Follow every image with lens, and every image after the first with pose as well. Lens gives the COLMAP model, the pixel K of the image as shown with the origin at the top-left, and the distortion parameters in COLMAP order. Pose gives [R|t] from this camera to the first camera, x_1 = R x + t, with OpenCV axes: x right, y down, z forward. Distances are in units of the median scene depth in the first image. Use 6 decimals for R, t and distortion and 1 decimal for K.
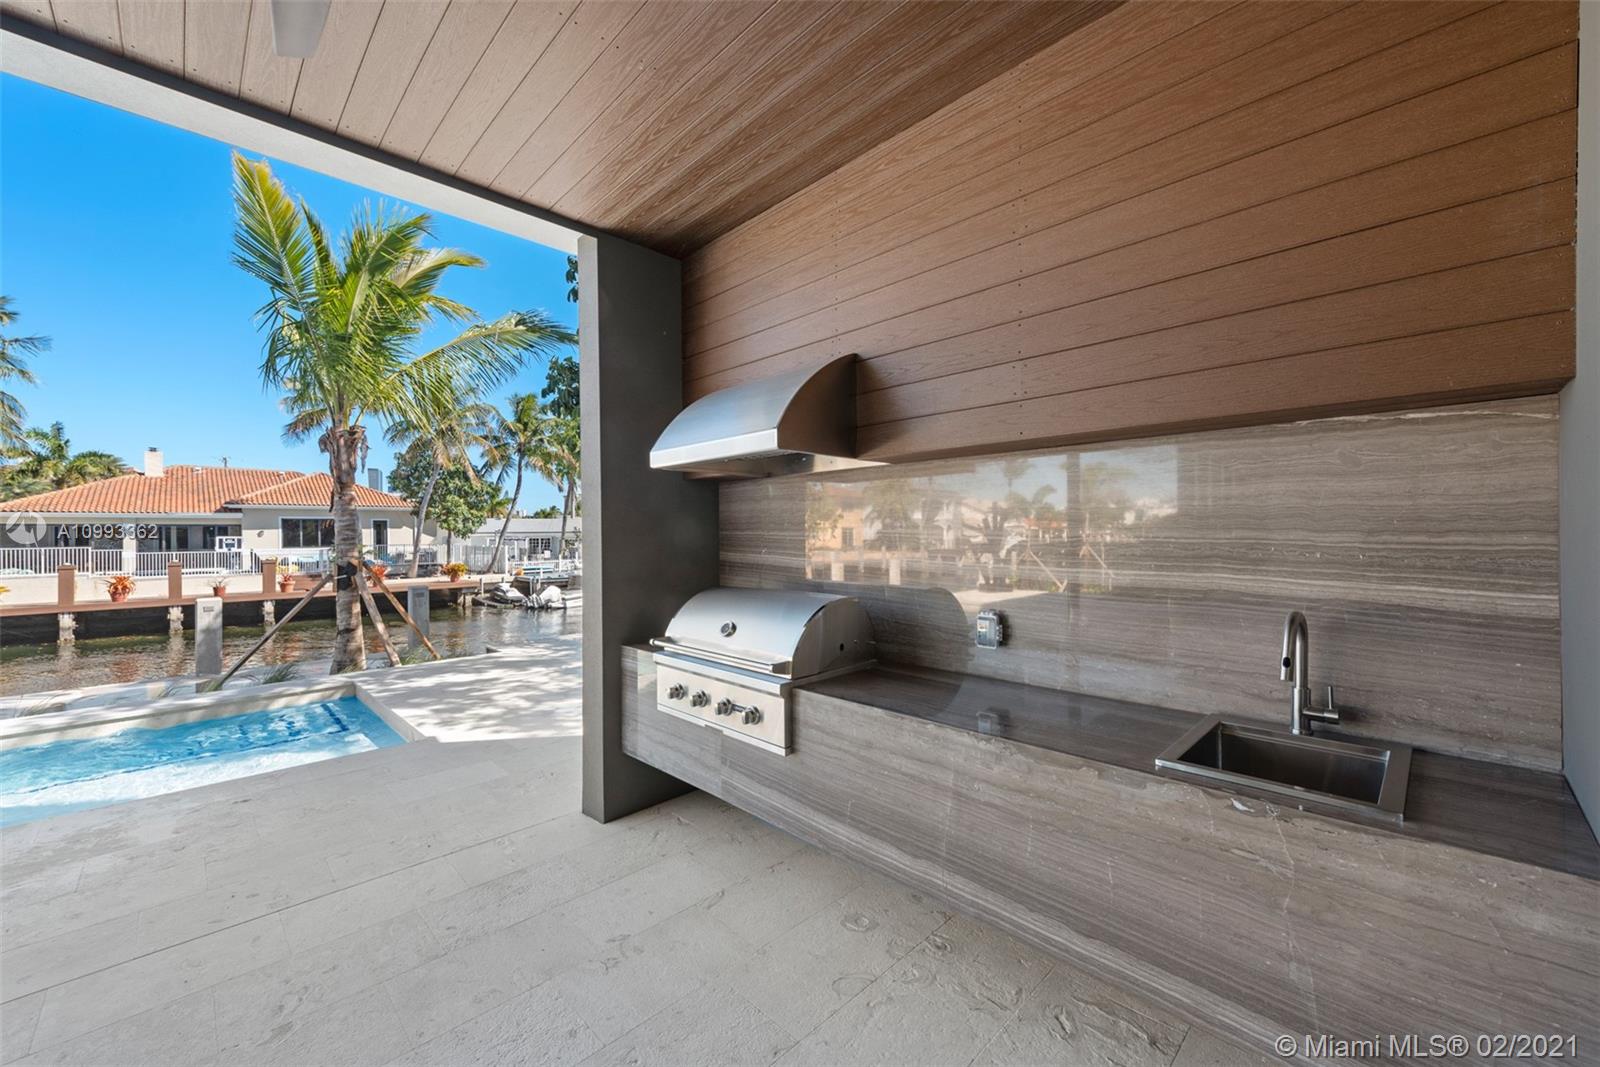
lens RADIAL K [[631.4, 0, 804.8], [0, 631.4, 540.7], [0, 0, 1]] dist [0.013861, 0.000041]
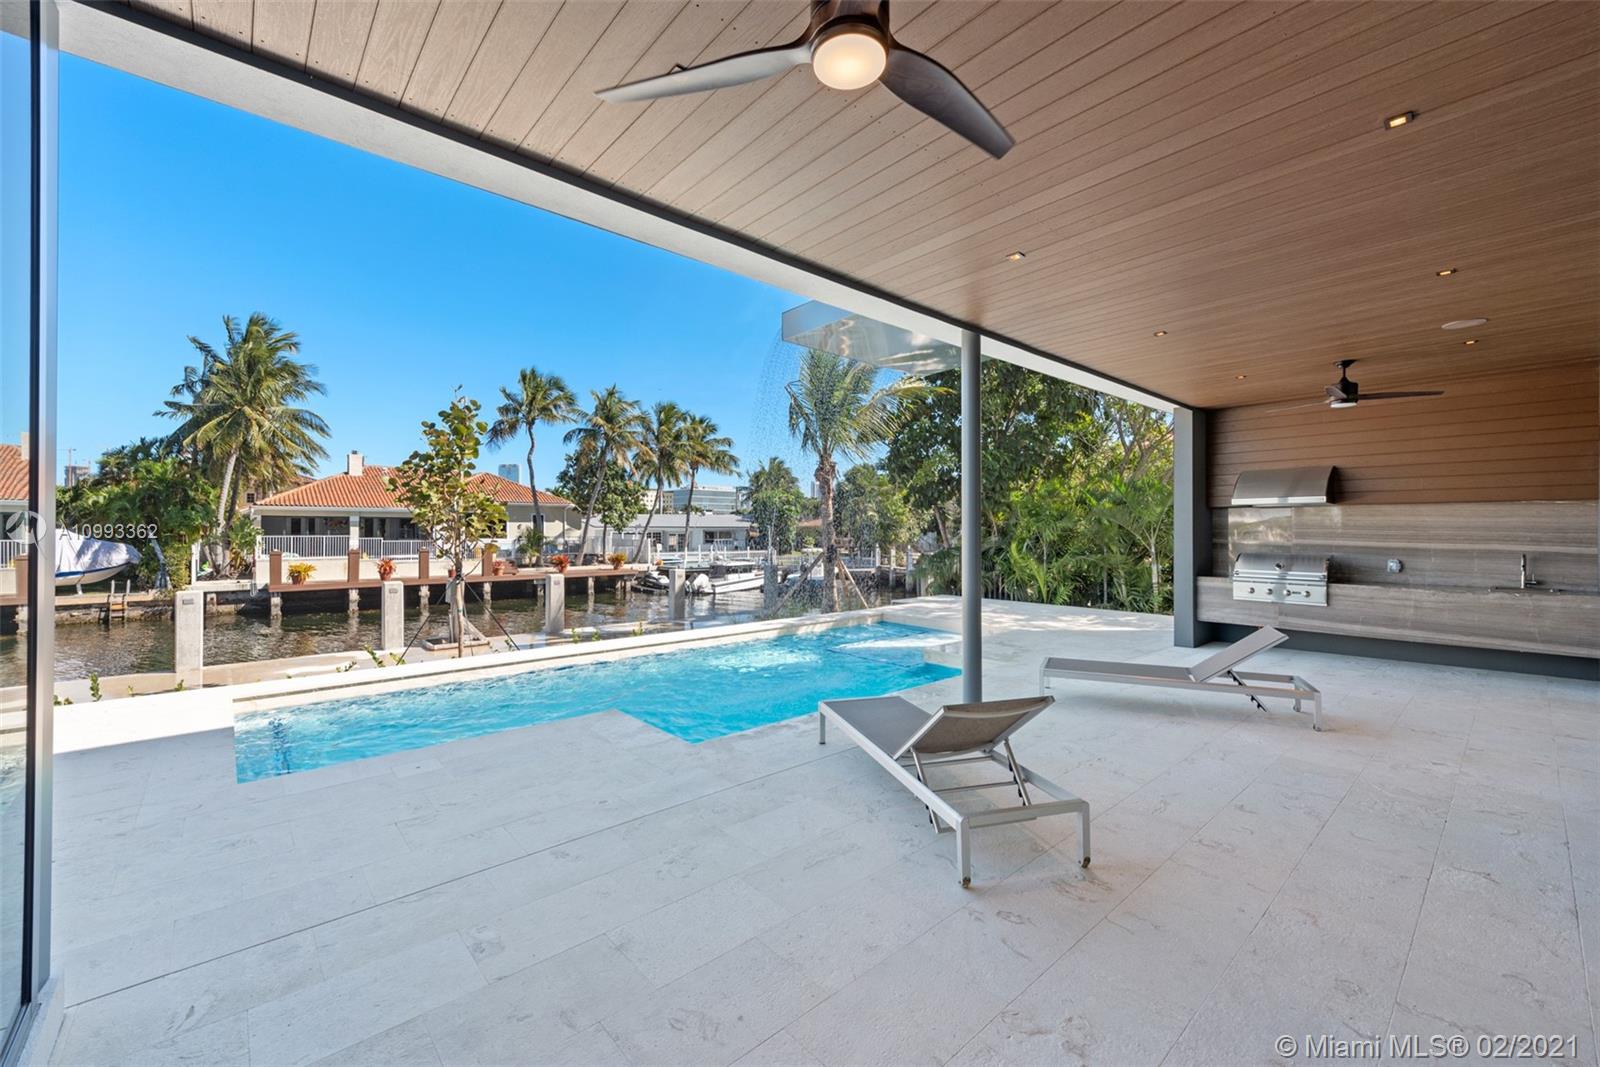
lens RADIAL K [[645.2, 0, 805.8], [0, 645.2, 531.6], [0, 0, 1]] dist [0.012163, -0.000313]
pose [[0.998688, 0.010054, -0.050218, -0.218053], [-0.010475, 0.999912, -0.008128, 0.003777], [0.050132, 0.008644, 0.998705, -0.204559]]
